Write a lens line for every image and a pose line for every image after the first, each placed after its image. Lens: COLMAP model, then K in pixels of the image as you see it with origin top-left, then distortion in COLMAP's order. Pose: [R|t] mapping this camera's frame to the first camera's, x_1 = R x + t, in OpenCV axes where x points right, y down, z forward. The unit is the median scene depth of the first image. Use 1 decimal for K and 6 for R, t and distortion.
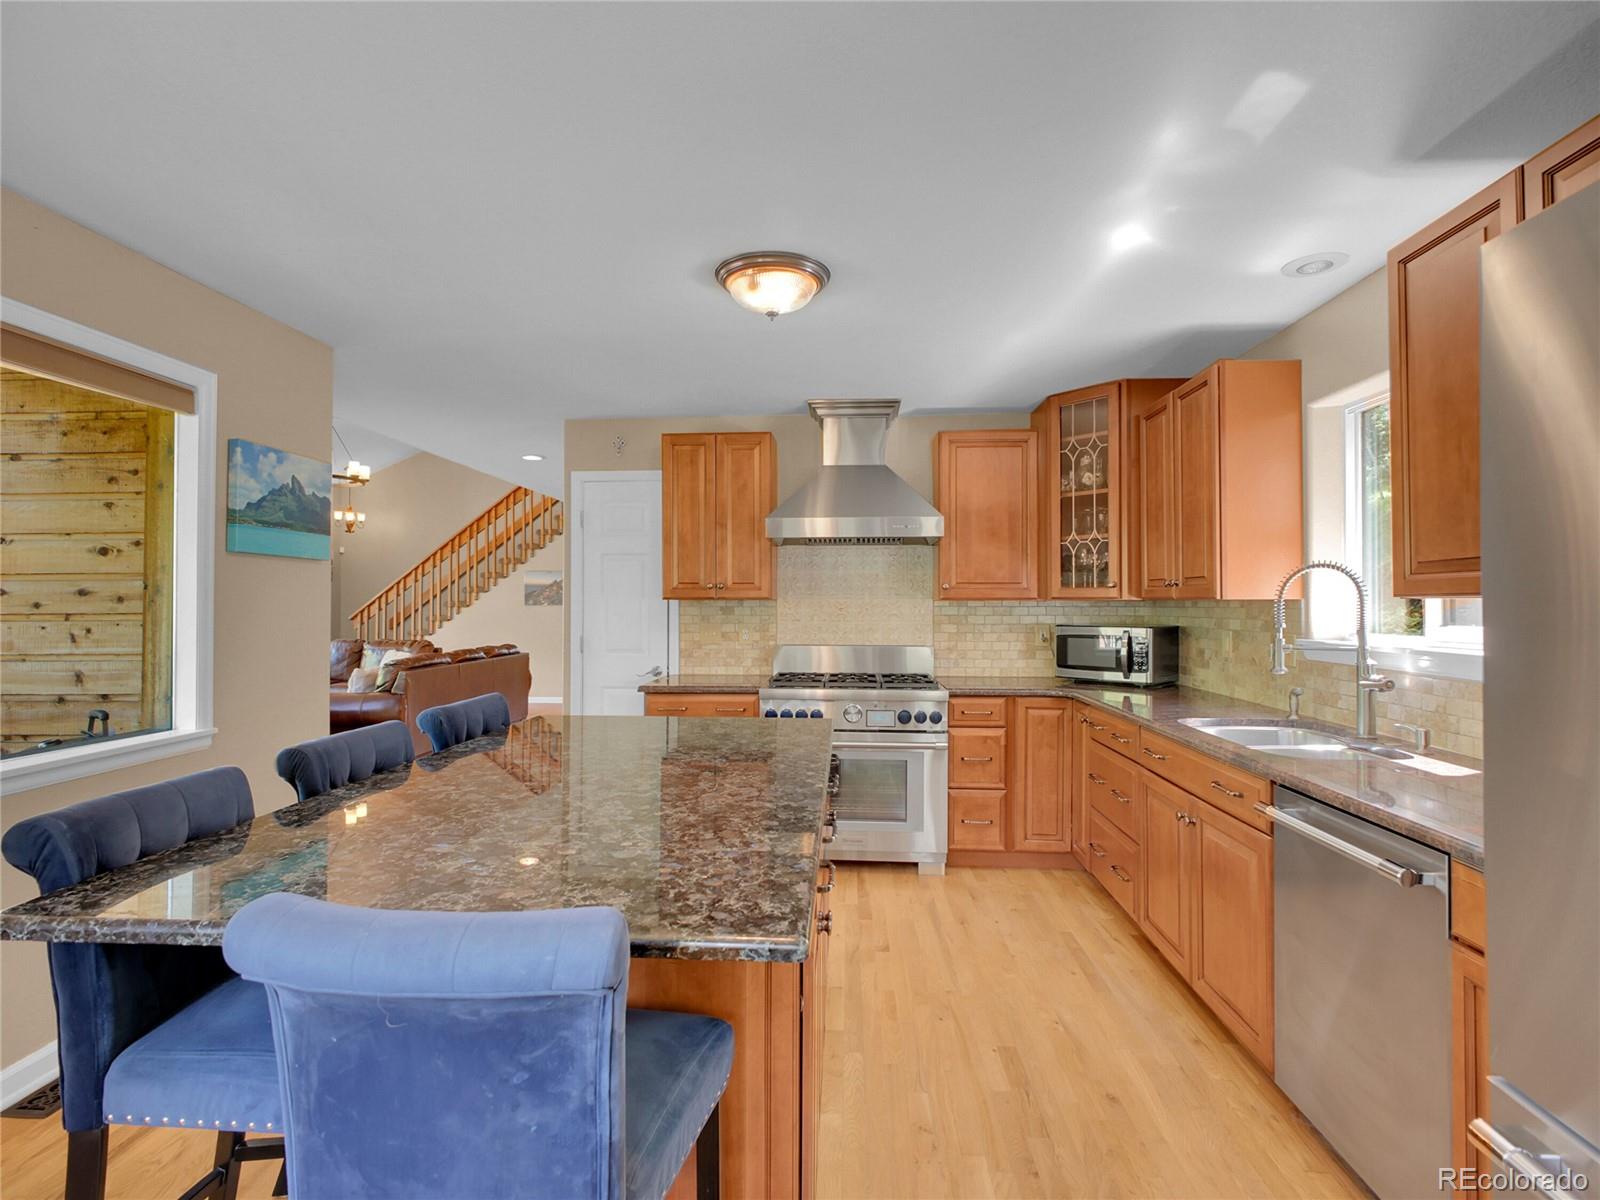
lens RADIAL K [[786.6, 0, 802.7], [0, 786.6, 593.3], [0, 0, 1]] dist [0.003043, -0.001115]
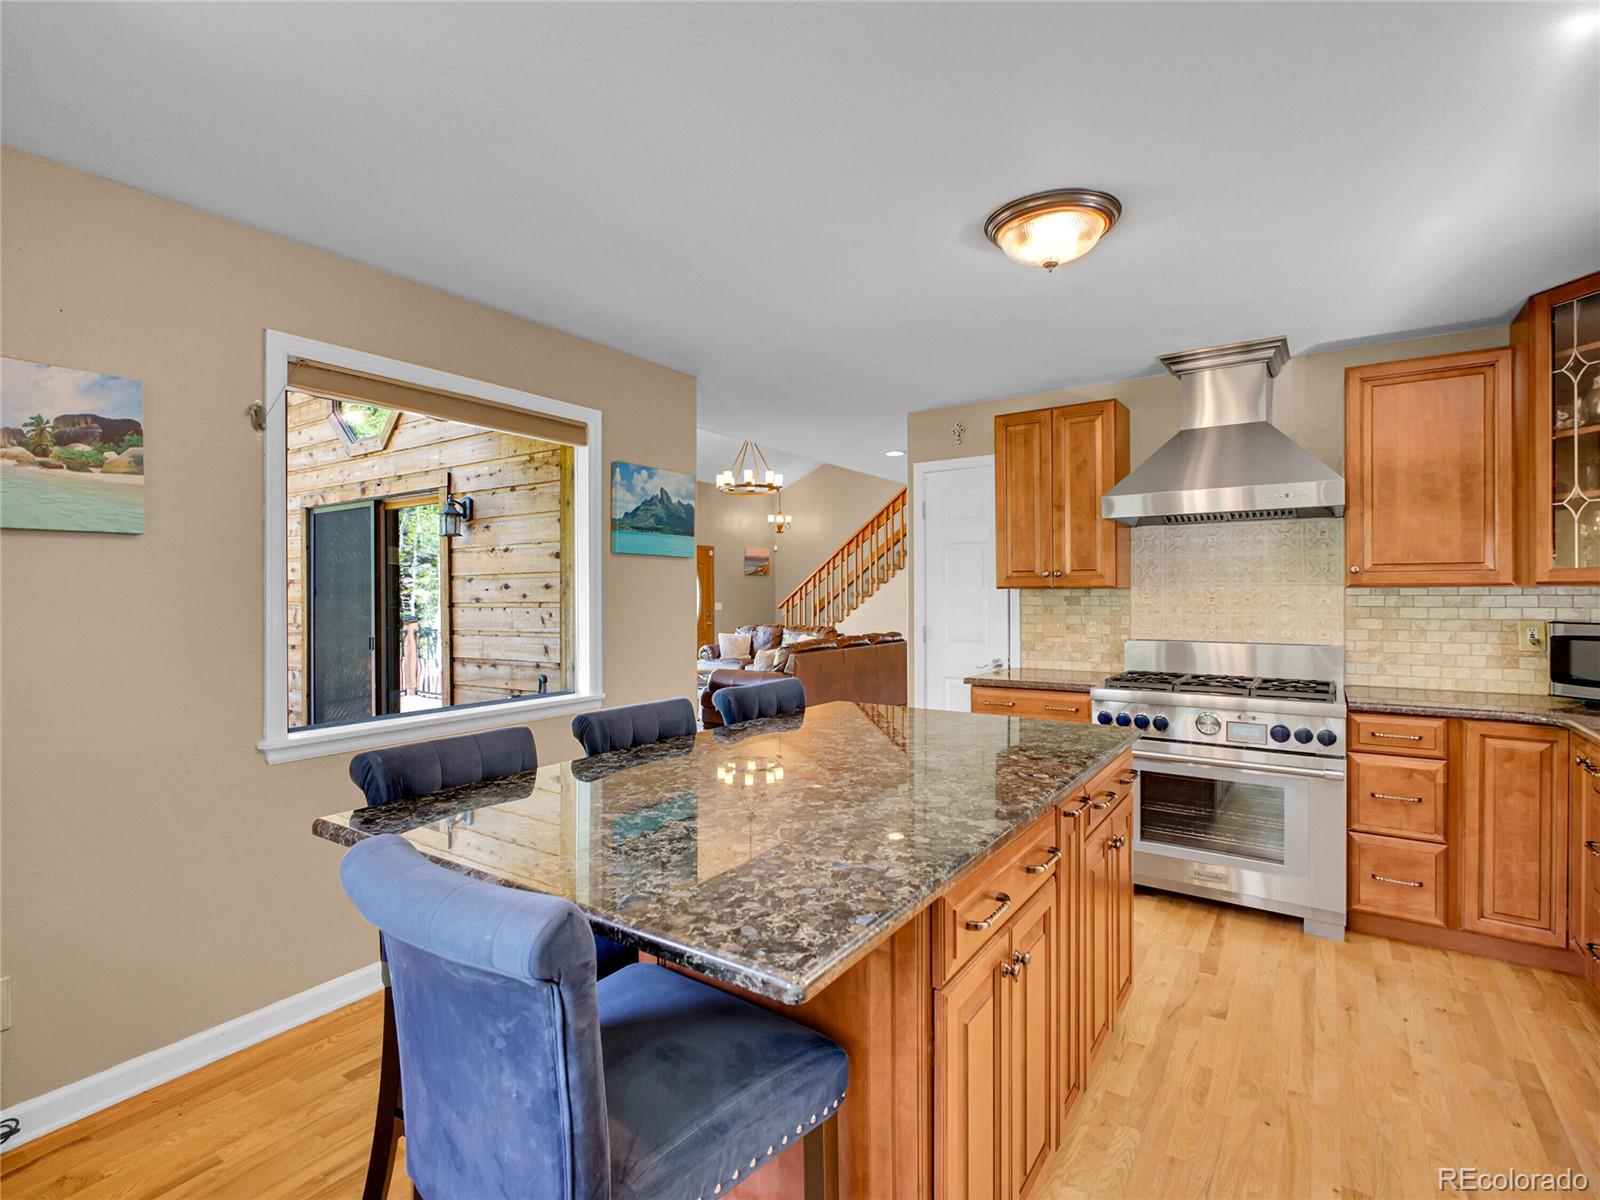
lens RADIAL K [[779.9, 0, 800.6], [0, 779.9, 592.2], [0, 0, 1]] dist [0.003177, -0.000530]
pose [[0.860348, -0.004401, -0.509687, 0.110941], [0.010409, 0.999906, 0.008936, 0.000957], [0.509600, -0.012993, 0.860313, 0.065955]]
